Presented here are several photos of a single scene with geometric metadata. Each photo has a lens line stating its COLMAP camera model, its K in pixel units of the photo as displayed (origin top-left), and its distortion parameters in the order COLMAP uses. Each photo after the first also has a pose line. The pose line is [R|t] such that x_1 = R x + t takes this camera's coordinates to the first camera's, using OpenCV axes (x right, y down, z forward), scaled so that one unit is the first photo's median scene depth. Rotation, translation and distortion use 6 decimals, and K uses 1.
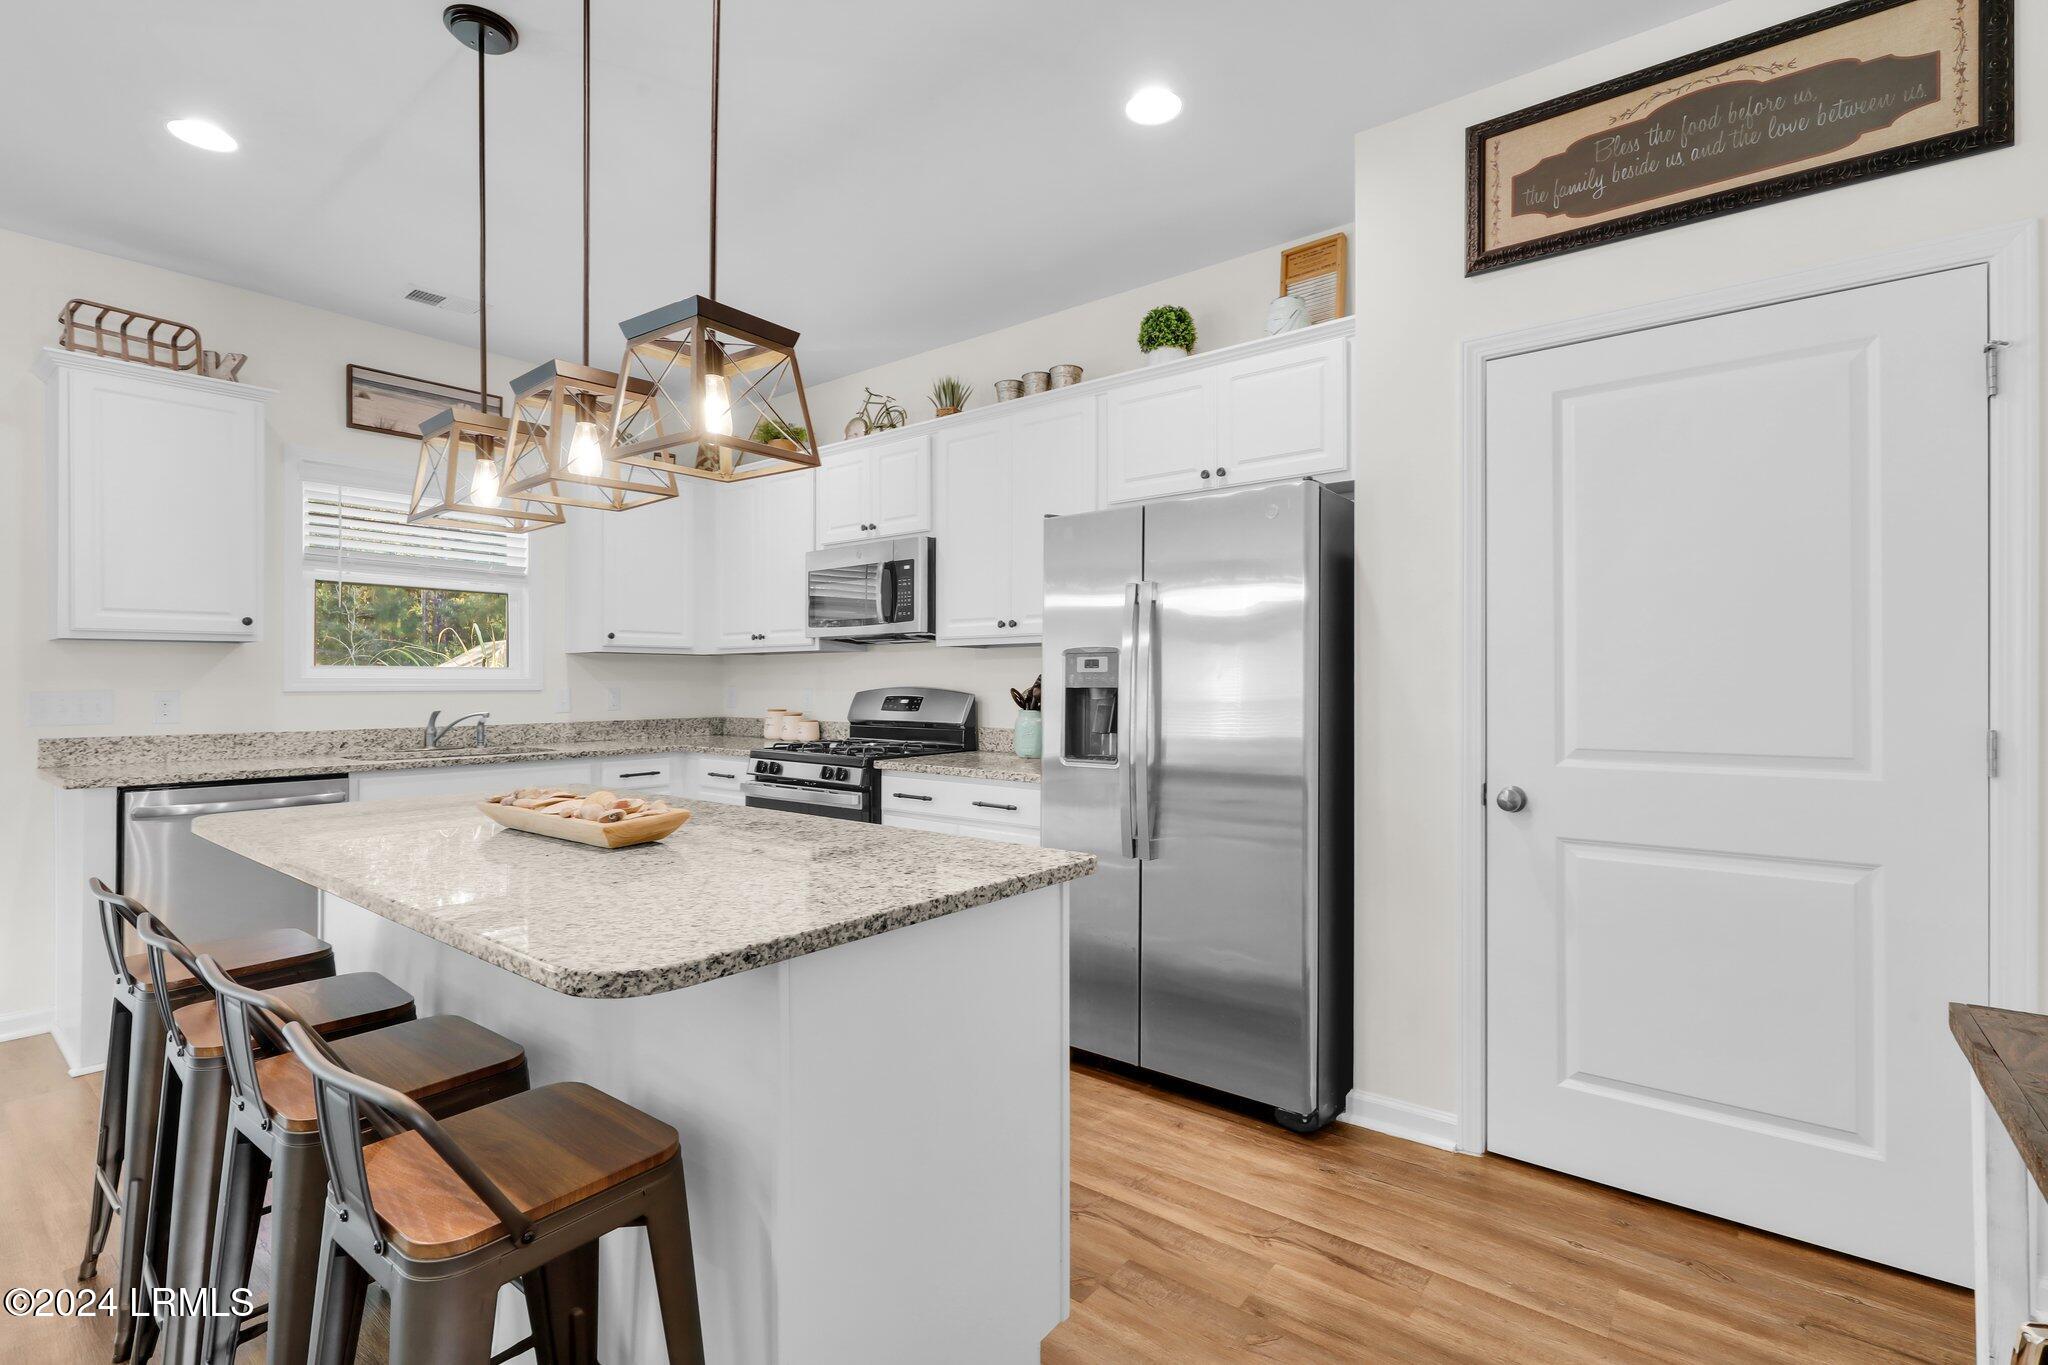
lens RADIAL K [[934.1, 0, 1033.7], [0, 934.1, 675.6], [0, 0, 1]] dist [-0.002875, 0.000070]
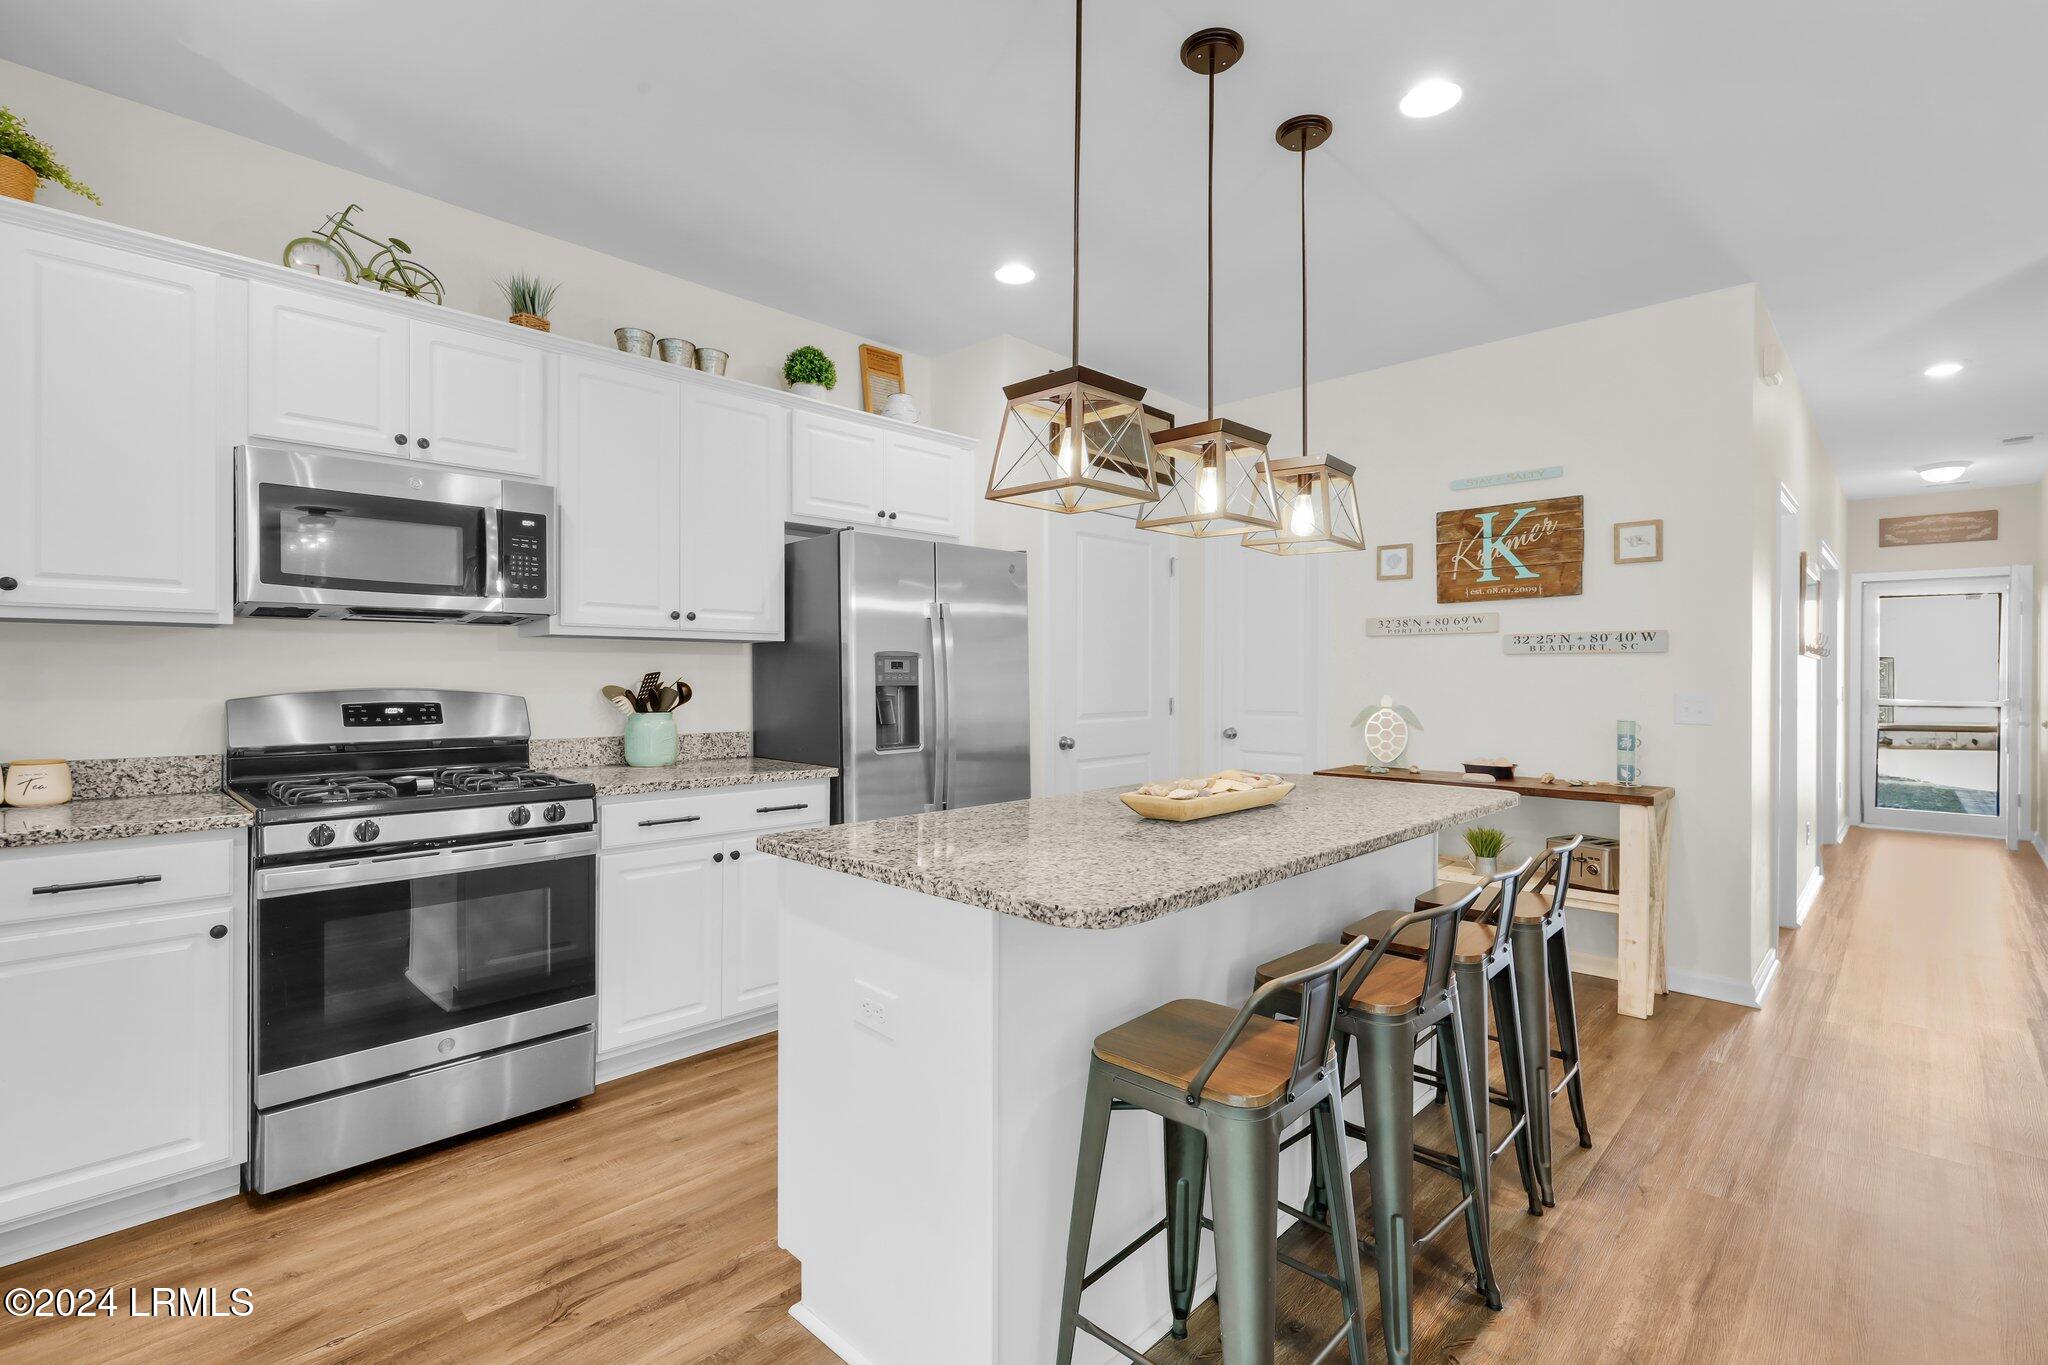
lens RADIAL K [[934.1, 0, 1033.7], [0, 934.1, 675.6], [0, 0, 1]] dist [-0.002875, 0.000070]
pose [[0.095315, 0.001008, 0.995447, -1.041169], [-0.008229, 0.999966, -0.000225, -0.001048], [-0.995413, -0.008170, 0.095320, 0.678944]]
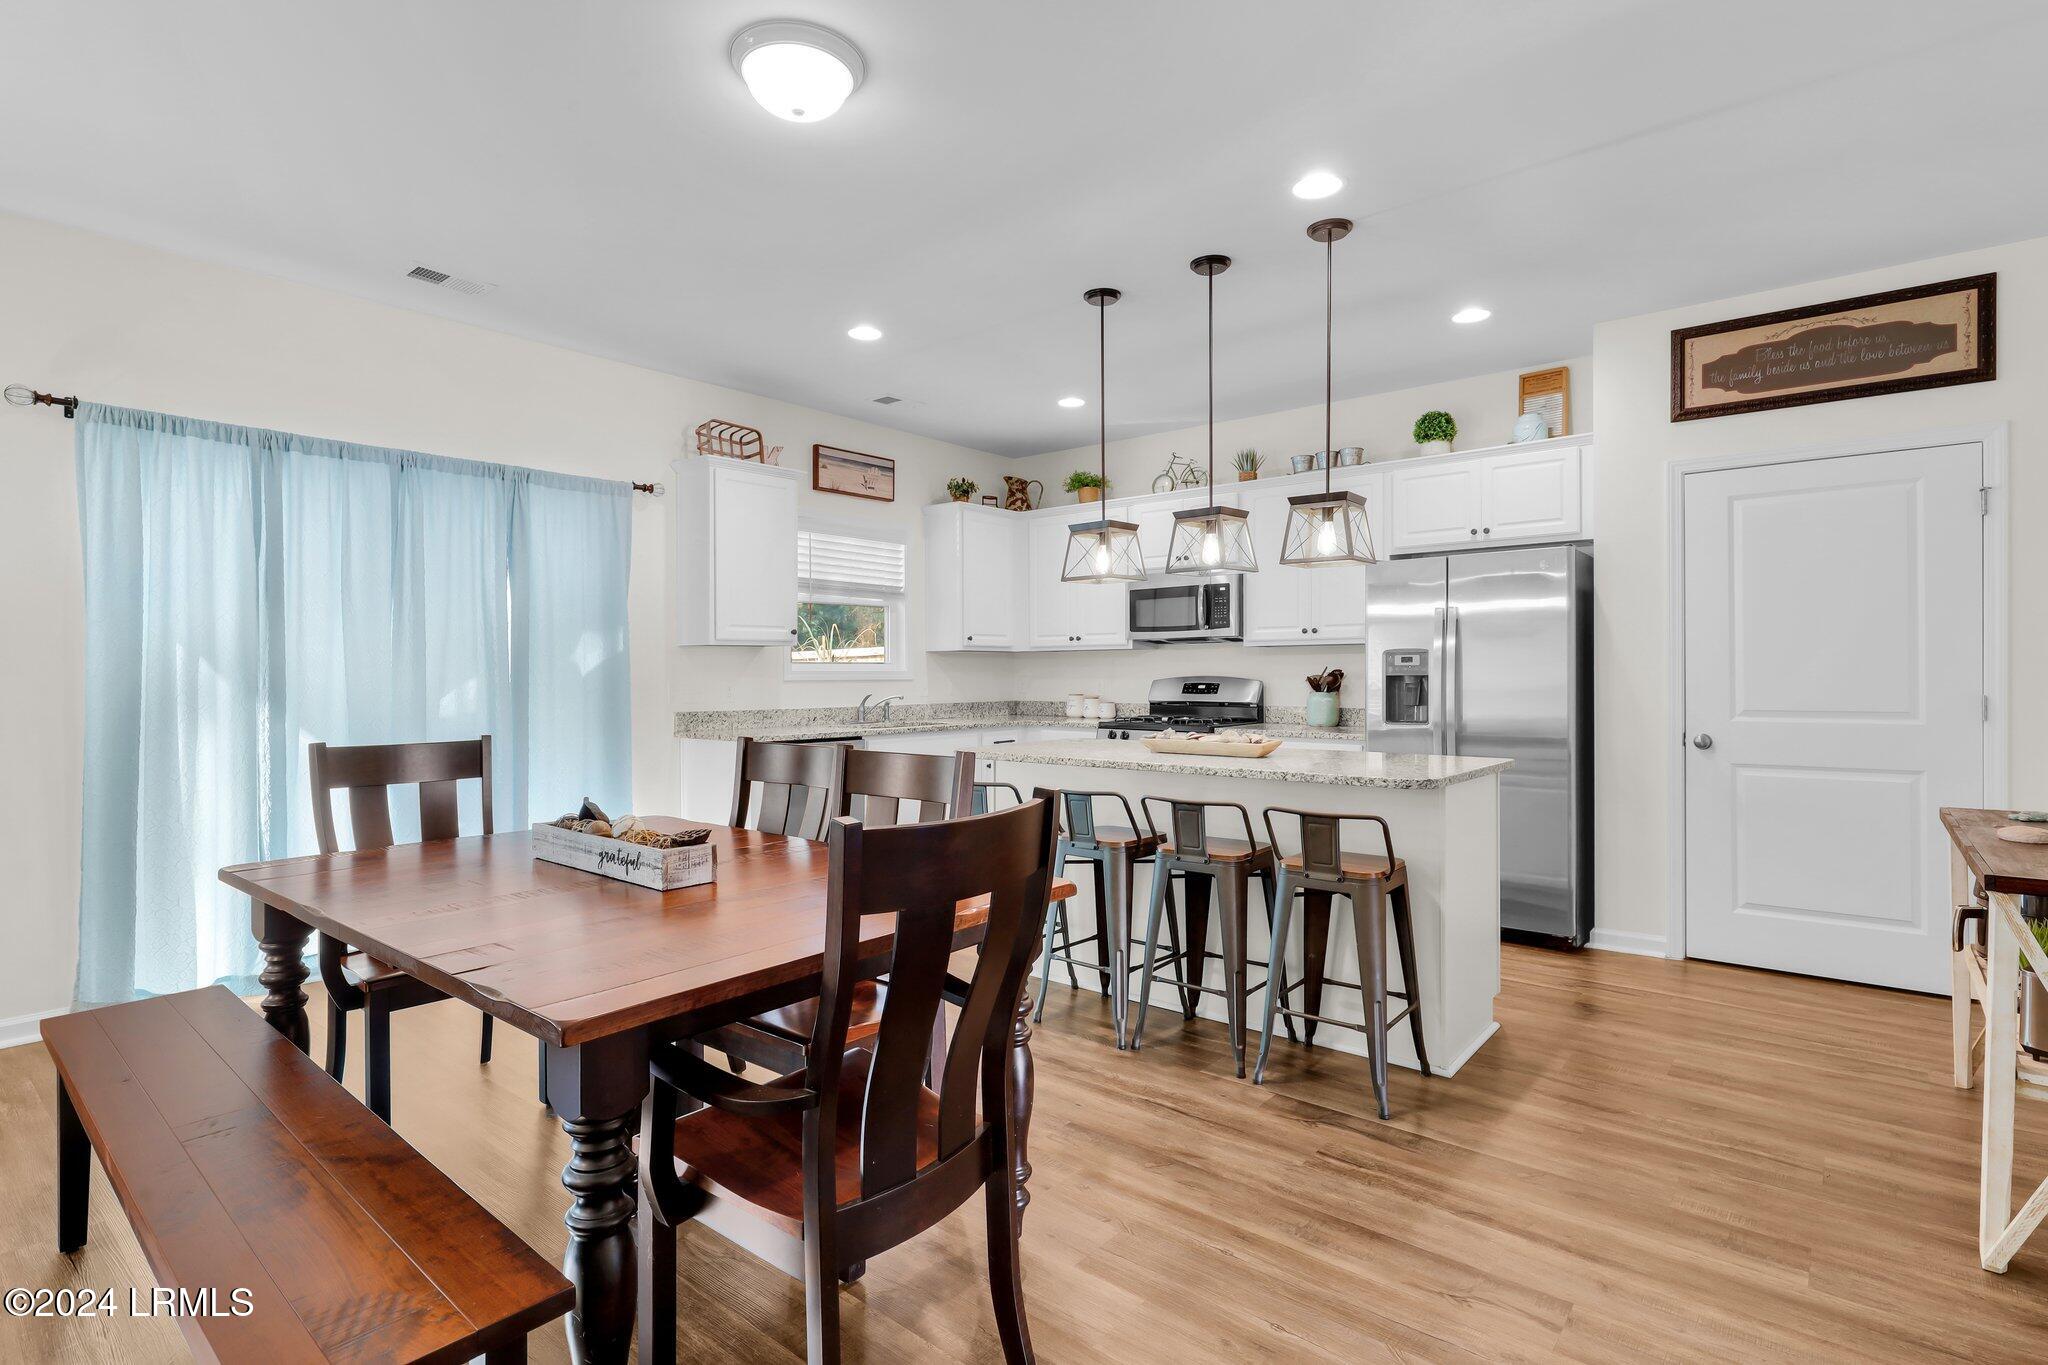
lens RADIAL K [[1014.9, 0, 1024.4], [0, 1014.9, 668.6], [0, 0, 1]] dist [0.002490, -0.001344]
pose [[0.999624, -0.003499, -0.027211, -0.489664], [0.003564, 0.999991, 0.002356, -0.003861], [0.027202, -0.002452, 0.999627, -0.636990]]
